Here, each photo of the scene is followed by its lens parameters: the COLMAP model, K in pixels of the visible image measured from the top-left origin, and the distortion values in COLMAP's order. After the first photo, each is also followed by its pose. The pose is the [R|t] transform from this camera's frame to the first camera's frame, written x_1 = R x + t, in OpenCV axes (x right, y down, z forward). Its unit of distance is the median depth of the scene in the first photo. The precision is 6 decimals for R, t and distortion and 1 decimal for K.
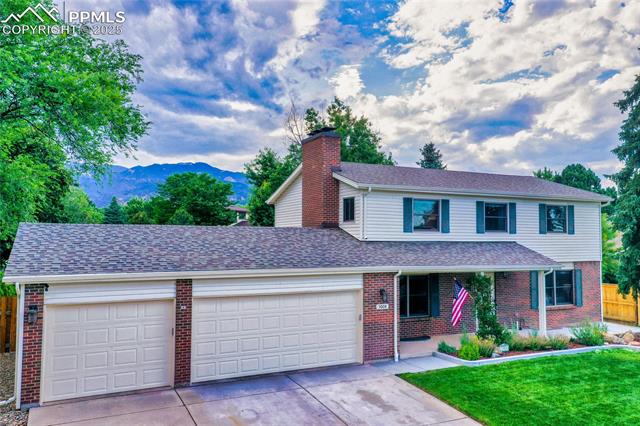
lens RADIAL K [[522.9, 0, 320.0], [0, 522.9, 213.0], [0, 0, 1]] dist [0.053866, -0.001236]
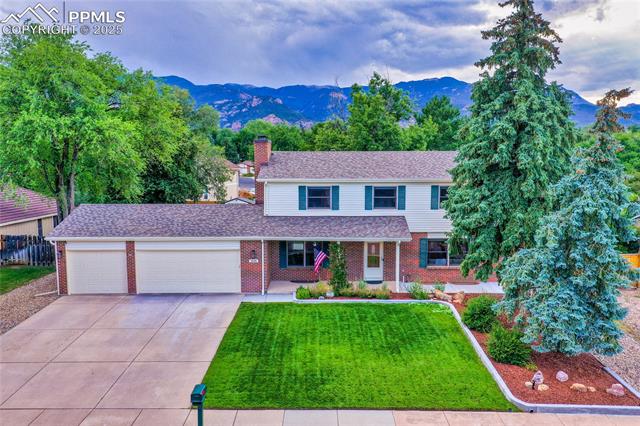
lens RADIAL K [[522.9, 0, 320.0], [0, 522.9, 213.0], [0, 0, 1]] dist [0.053866, -0.001236]
pose [[0.885669, 0.041942, -0.462419, 0.961618], [0.031767, 0.988105, 0.150465, -0.185856], [0.463229, -0.147952, 0.873802, -0.259590]]
